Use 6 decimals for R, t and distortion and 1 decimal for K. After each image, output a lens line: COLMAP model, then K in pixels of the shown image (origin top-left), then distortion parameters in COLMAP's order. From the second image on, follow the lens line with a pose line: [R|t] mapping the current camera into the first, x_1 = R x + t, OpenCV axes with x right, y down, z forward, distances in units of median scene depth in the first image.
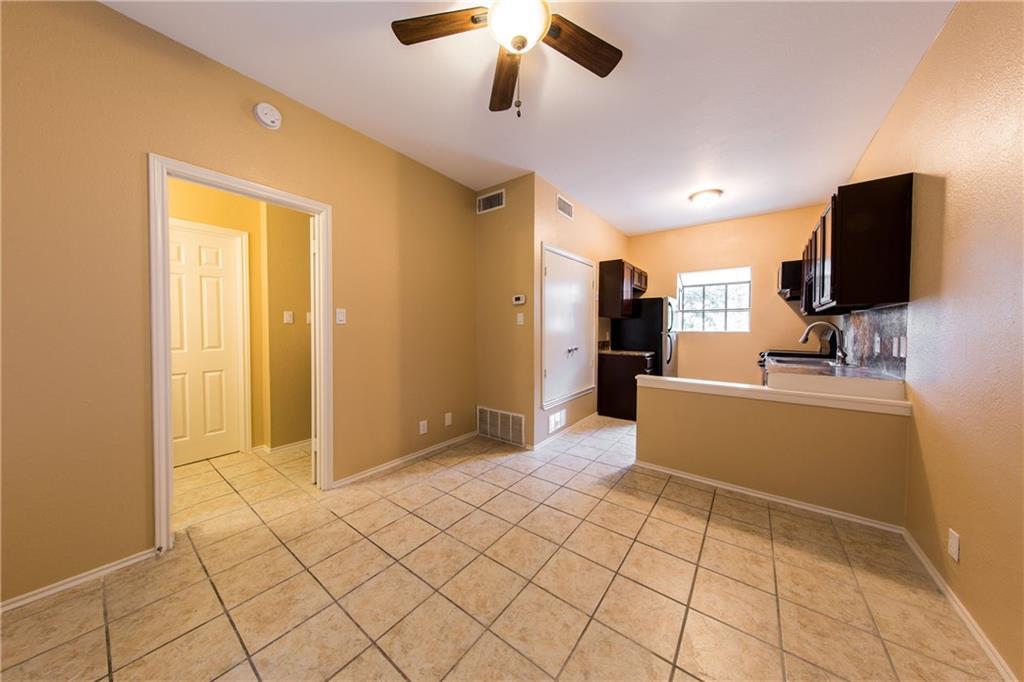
lens RADIAL K [[324.6, 0, 502.3], [0, 324.6, 337.3], [0, 0, 1]] dist [0.005477, -0.000069]
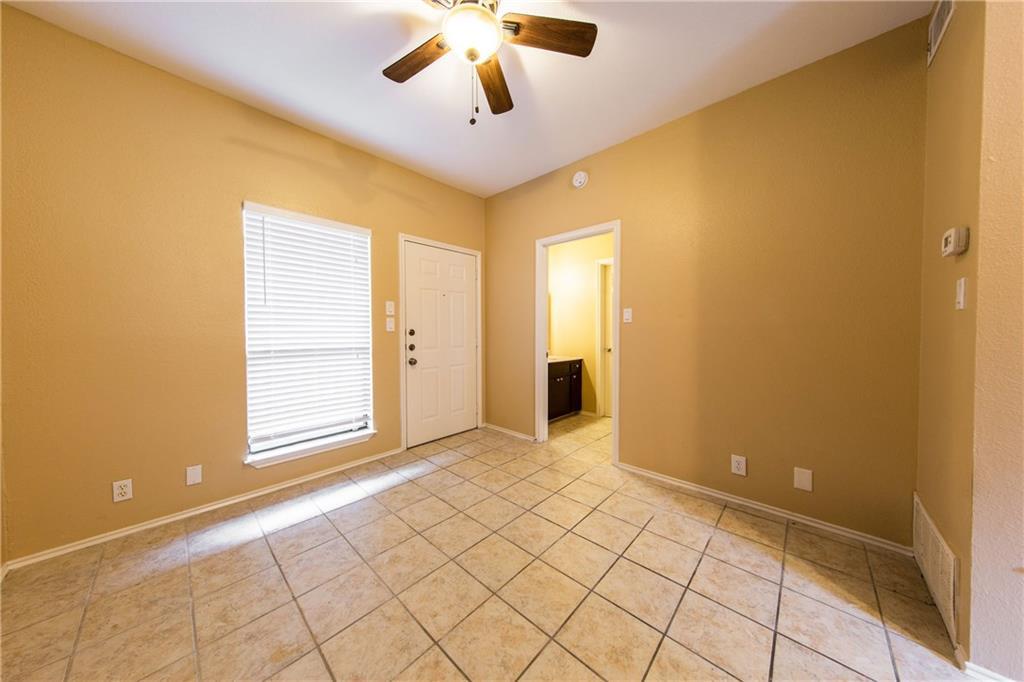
lens RADIAL K [[324.6, 0, 507.6], [0, 324.6, 336.5], [0, 0, 1]] dist [0.005477, -0.000069]
pose [[-0.092829, 0.018284, -0.995514, 0.685984], [-0.026166, 0.999441, 0.020796, -0.006326], [0.995338, 0.027980, -0.092299, 0.757599]]
